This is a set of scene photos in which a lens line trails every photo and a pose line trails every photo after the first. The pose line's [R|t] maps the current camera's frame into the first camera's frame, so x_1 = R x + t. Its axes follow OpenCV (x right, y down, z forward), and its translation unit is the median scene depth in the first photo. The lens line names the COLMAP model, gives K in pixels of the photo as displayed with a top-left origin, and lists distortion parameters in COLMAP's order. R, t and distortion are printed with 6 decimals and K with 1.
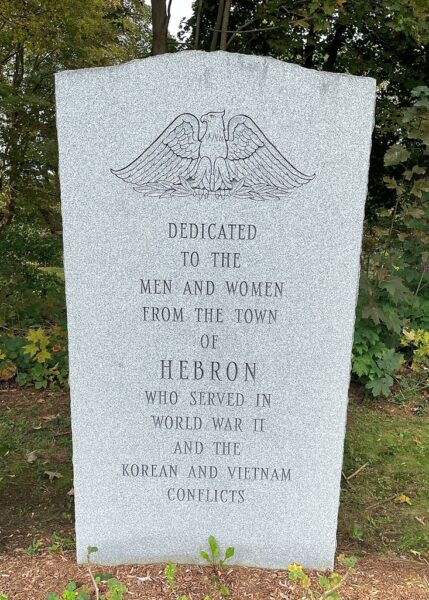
lens RADIAL K [[636.9, 0, 213.3], [0, 636.9, 299.9], [0, 0, 1]] dist [-0.018307, 0.000000]
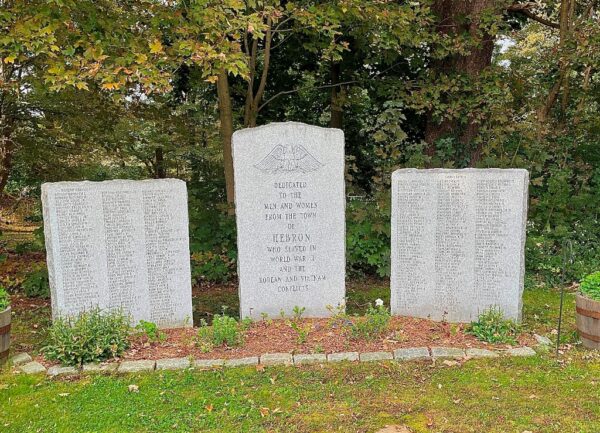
lens RADIAL K [[636.9, 0, 301.1], [0, 636.9, 217.3], [0, 0, 1]] dist [-0.018307, 0.000000]
pose [[0.996387, -0.059318, 0.060781, -0.122628], [0.062458, 0.996736, -0.051142, 0.163436], [-0.057549, 0.054754, 0.996840, -1.627766]]
